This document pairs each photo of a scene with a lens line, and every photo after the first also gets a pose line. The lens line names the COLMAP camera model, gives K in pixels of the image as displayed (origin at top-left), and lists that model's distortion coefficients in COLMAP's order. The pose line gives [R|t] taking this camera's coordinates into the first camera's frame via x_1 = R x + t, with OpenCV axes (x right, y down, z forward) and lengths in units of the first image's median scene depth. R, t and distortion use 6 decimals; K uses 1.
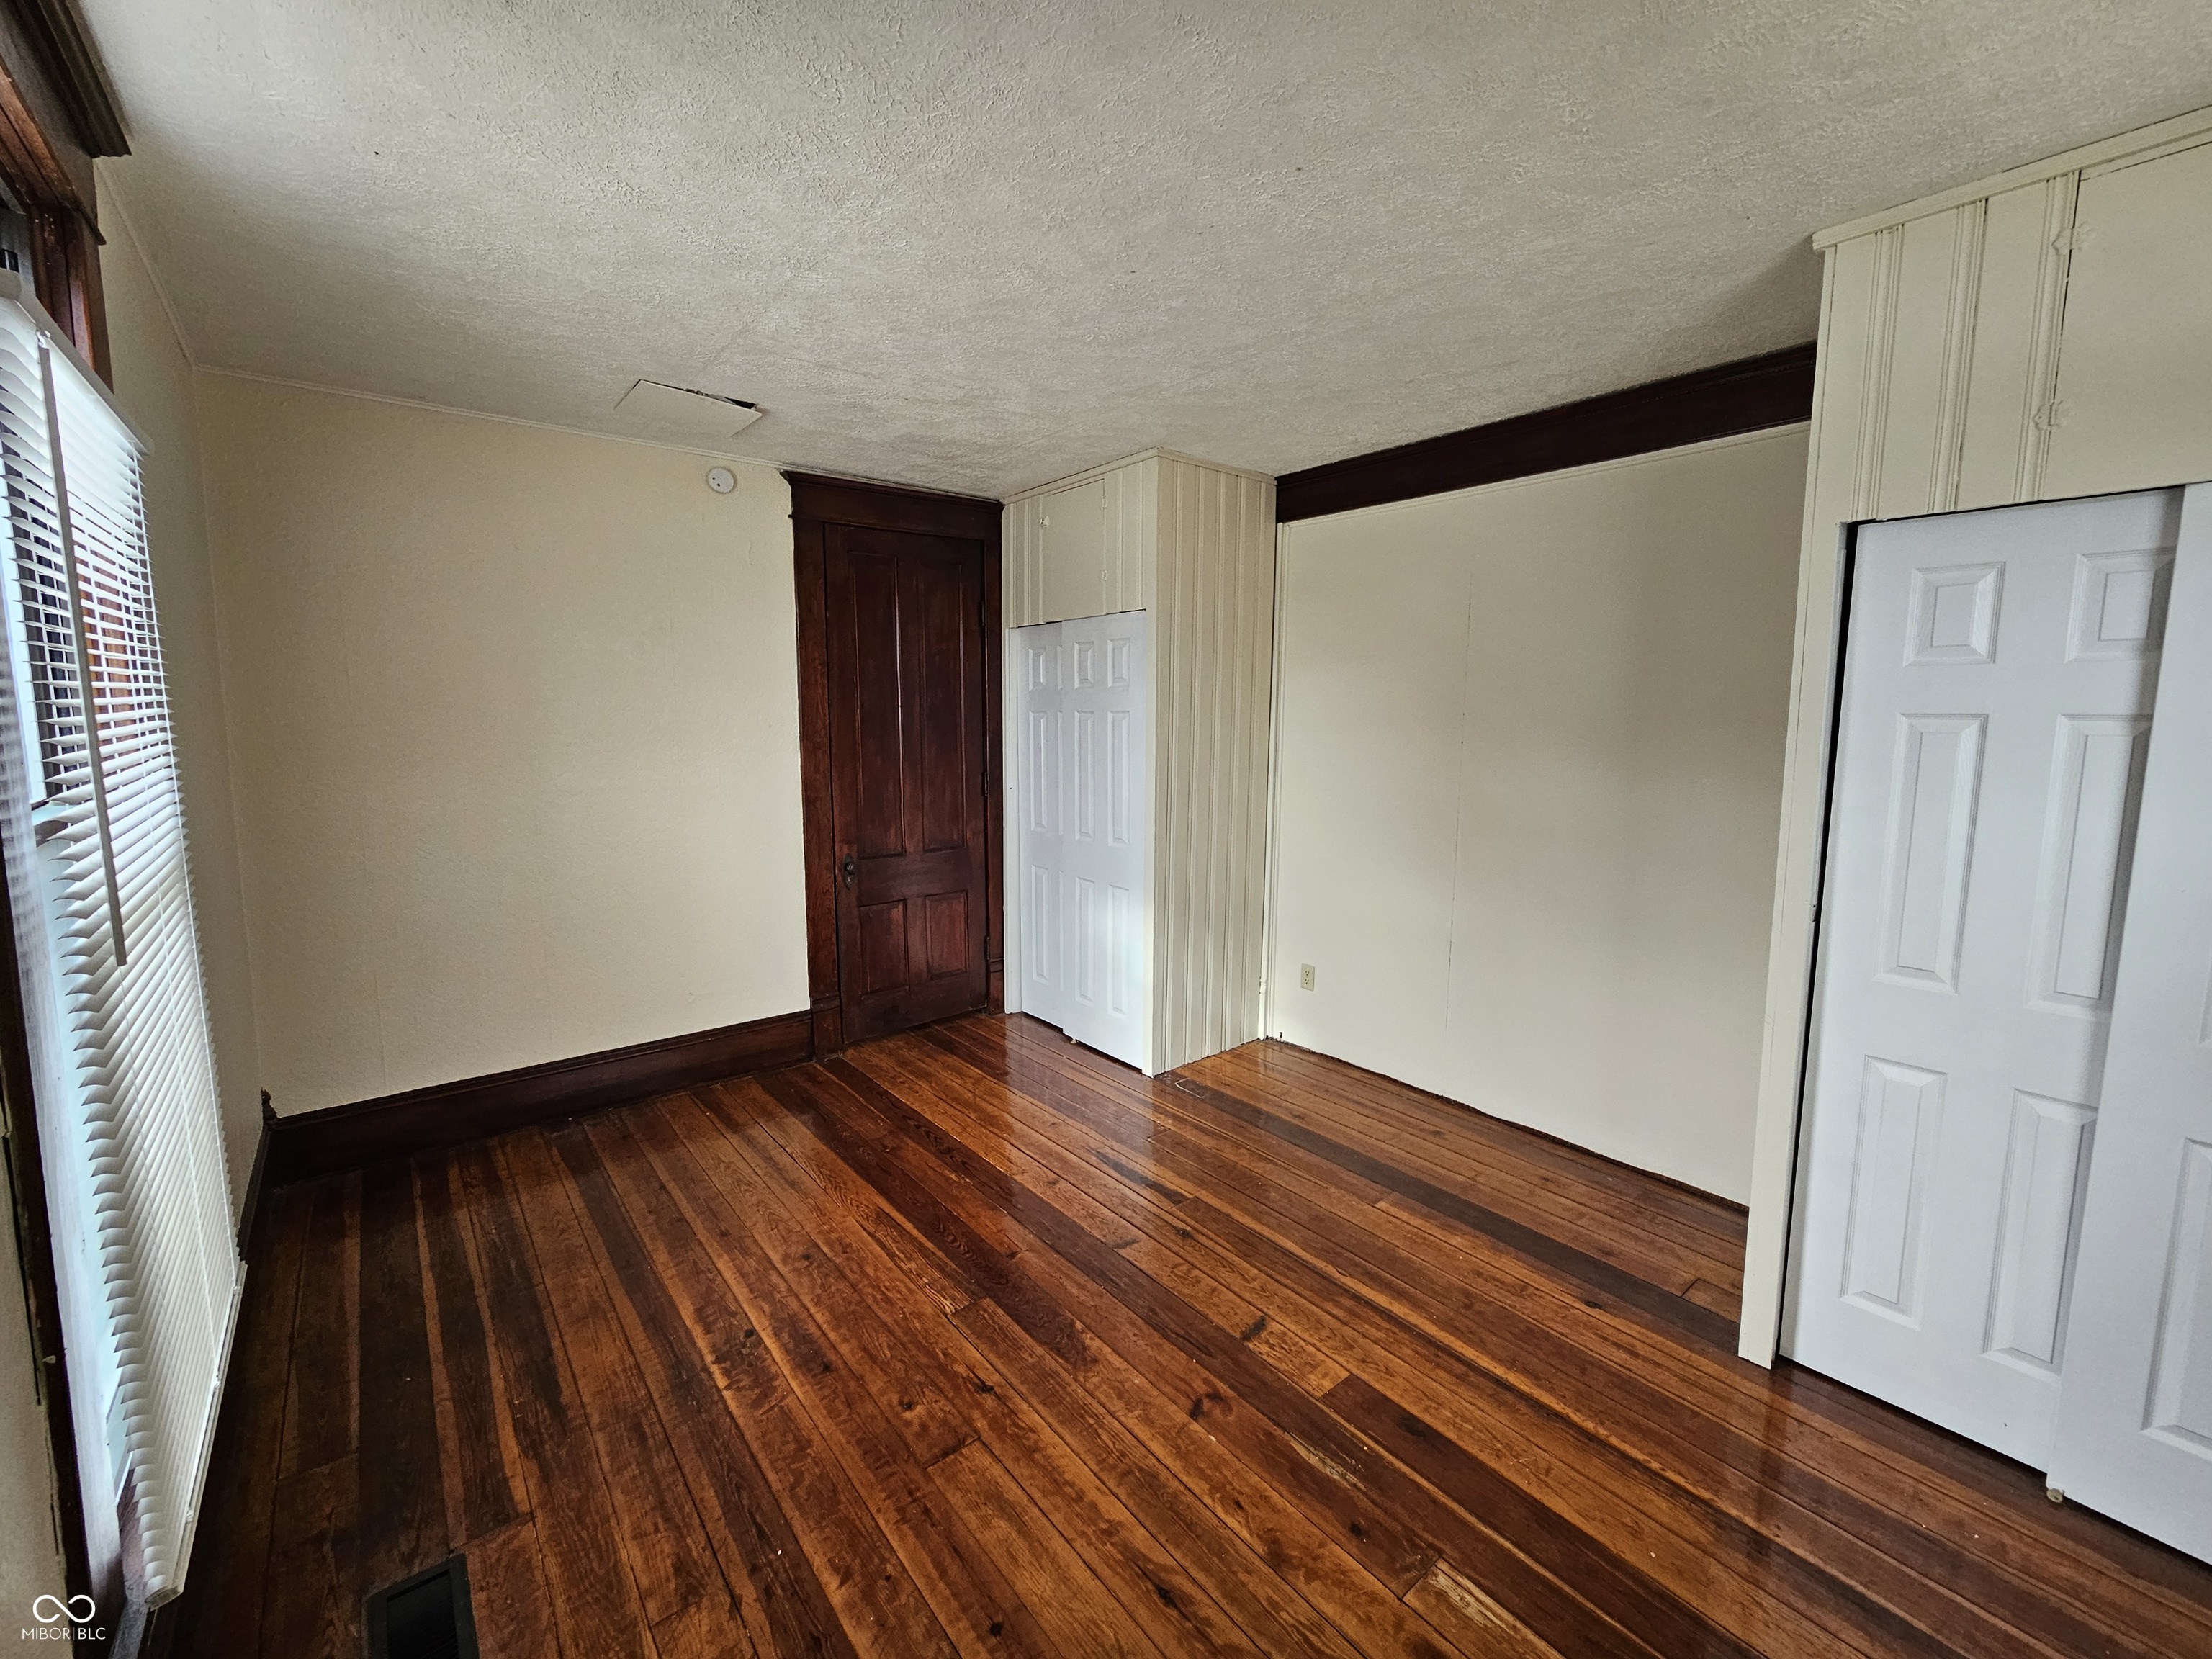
lens RADIAL K [[905.0, 0, 1110.0], [0, 905.0, 812.1], [0, 0, 1]] dist [0.002152, -0.000019]
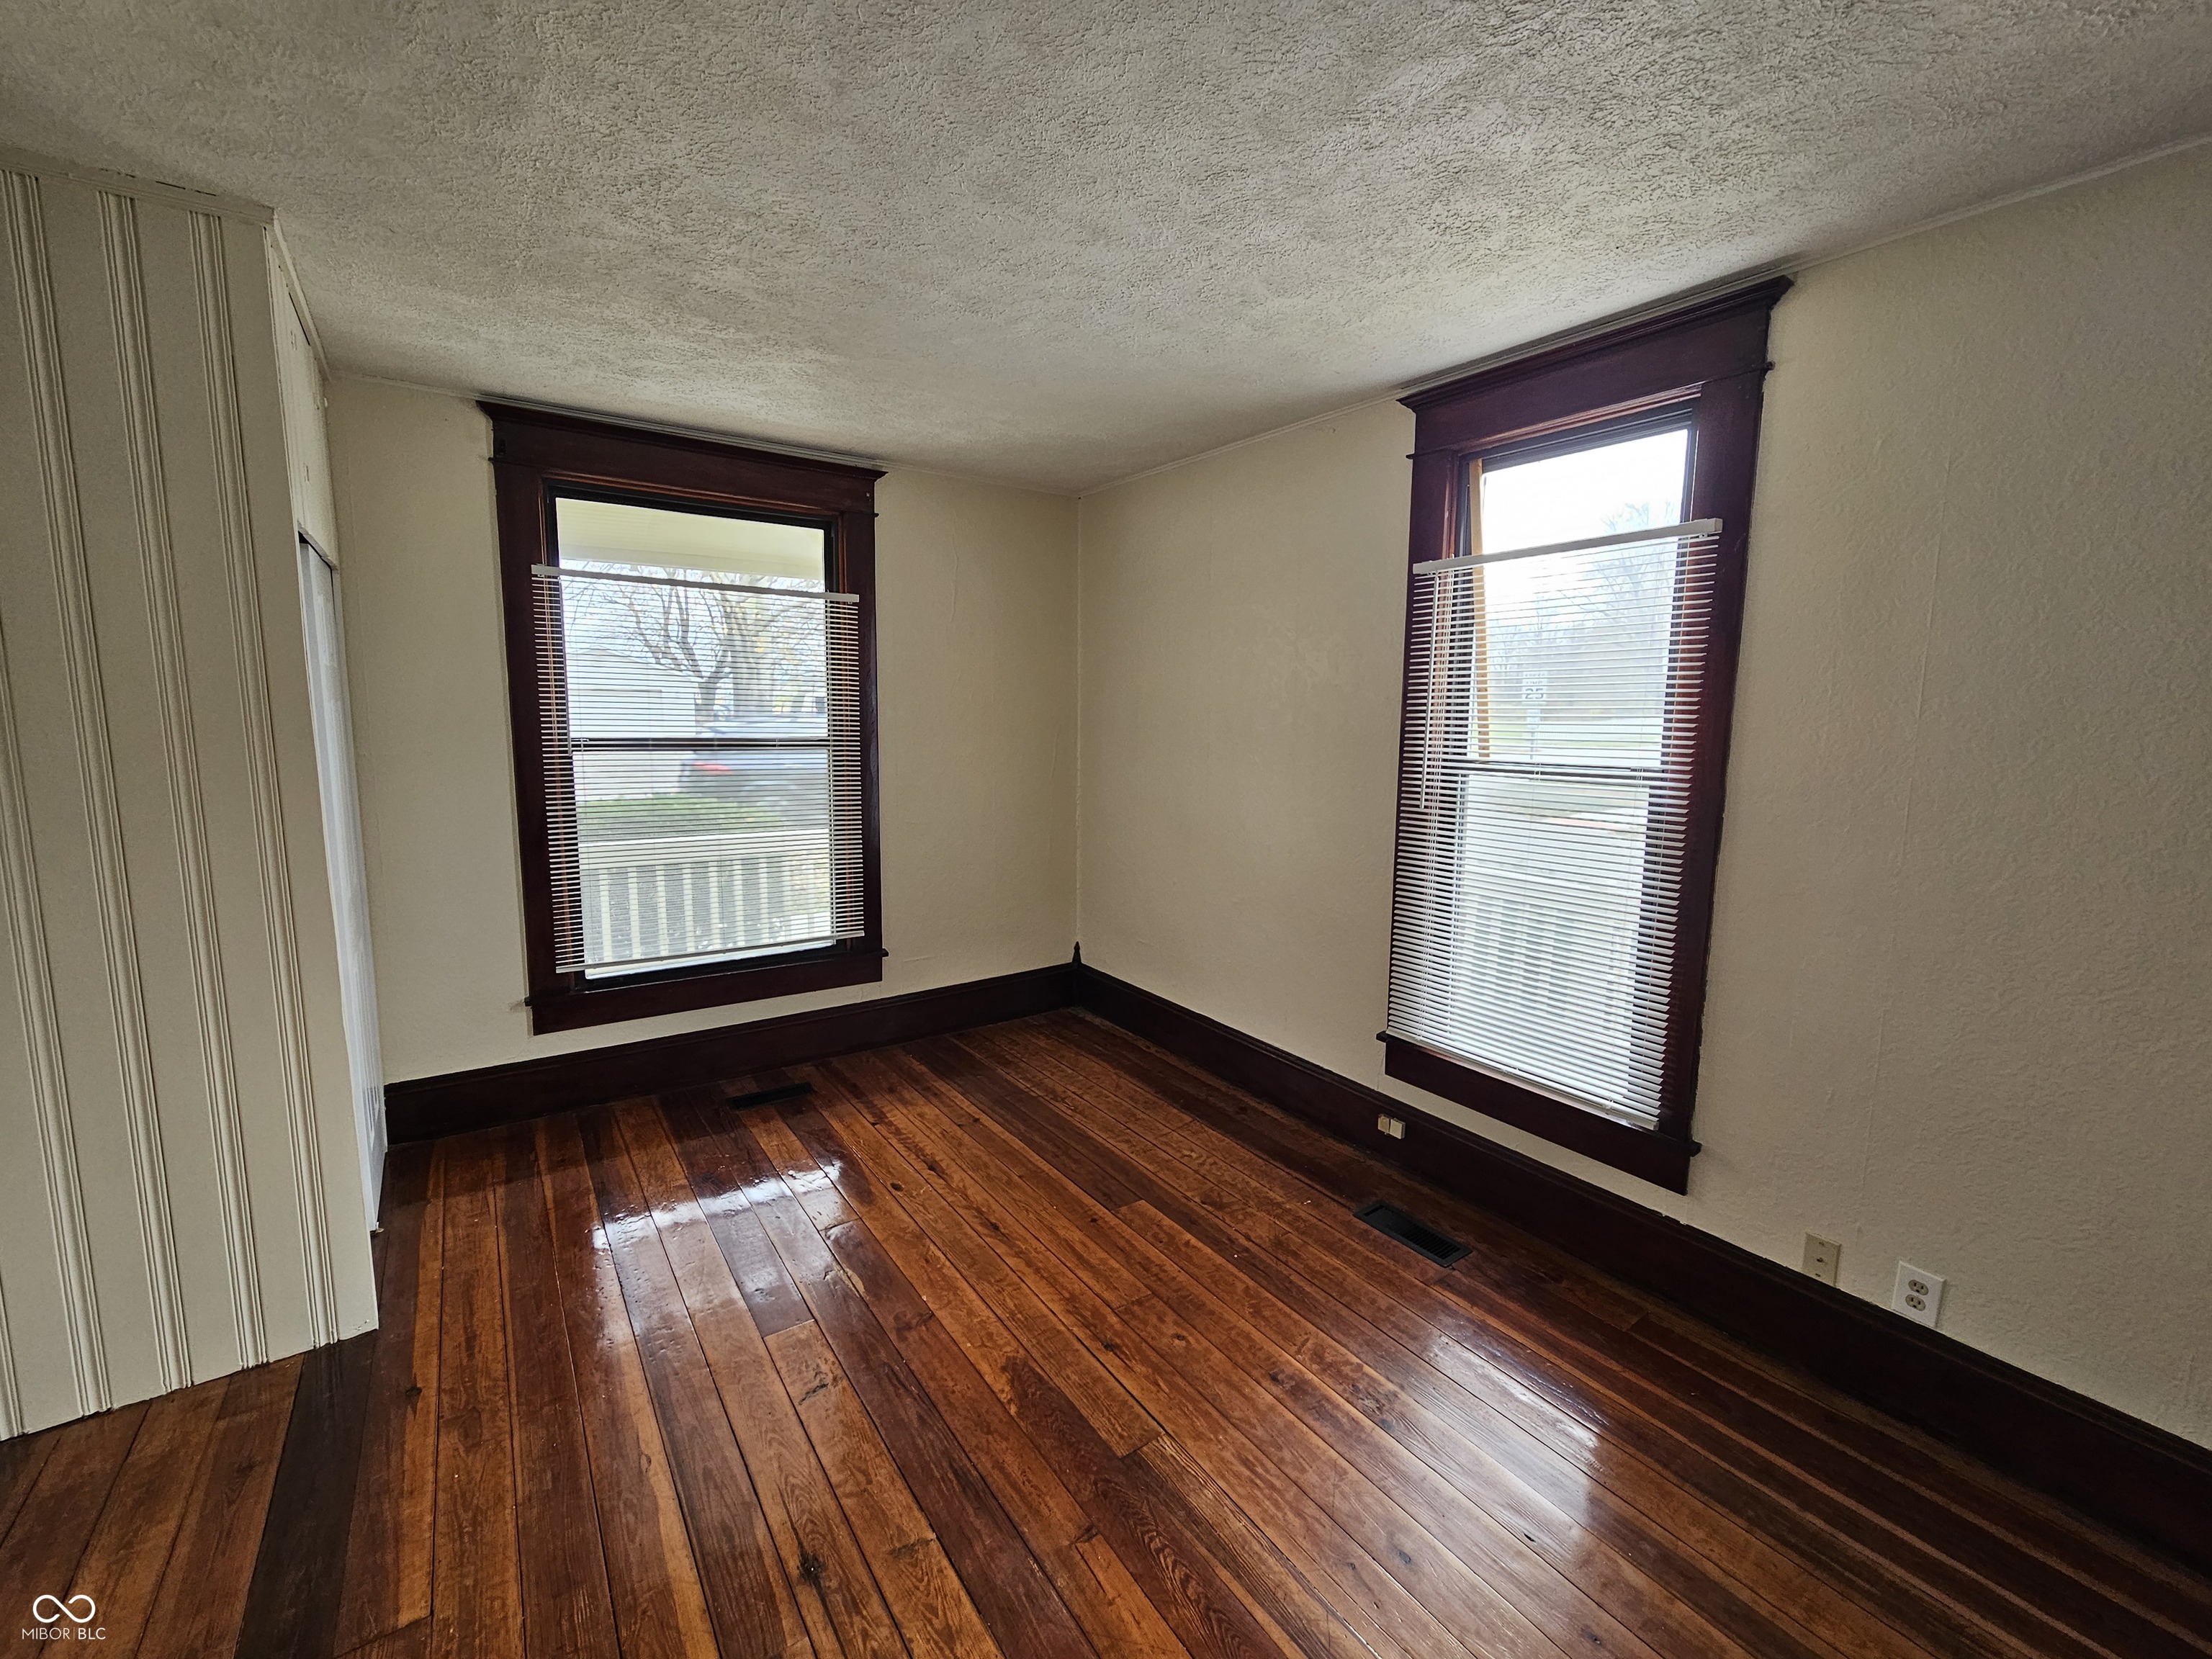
lens RADIAL K [[905.0, 0, 1103.4], [0, 905.0, 826.8], [0, 0, 1]] dist [0.002152, -0.000019]
pose [[-0.996978, -0.029097, 0.072026, -0.183102], [-0.010253, 0.968377, 0.249282, -0.216529], [-0.077002, 0.247790, -0.965749, 1.844931]]
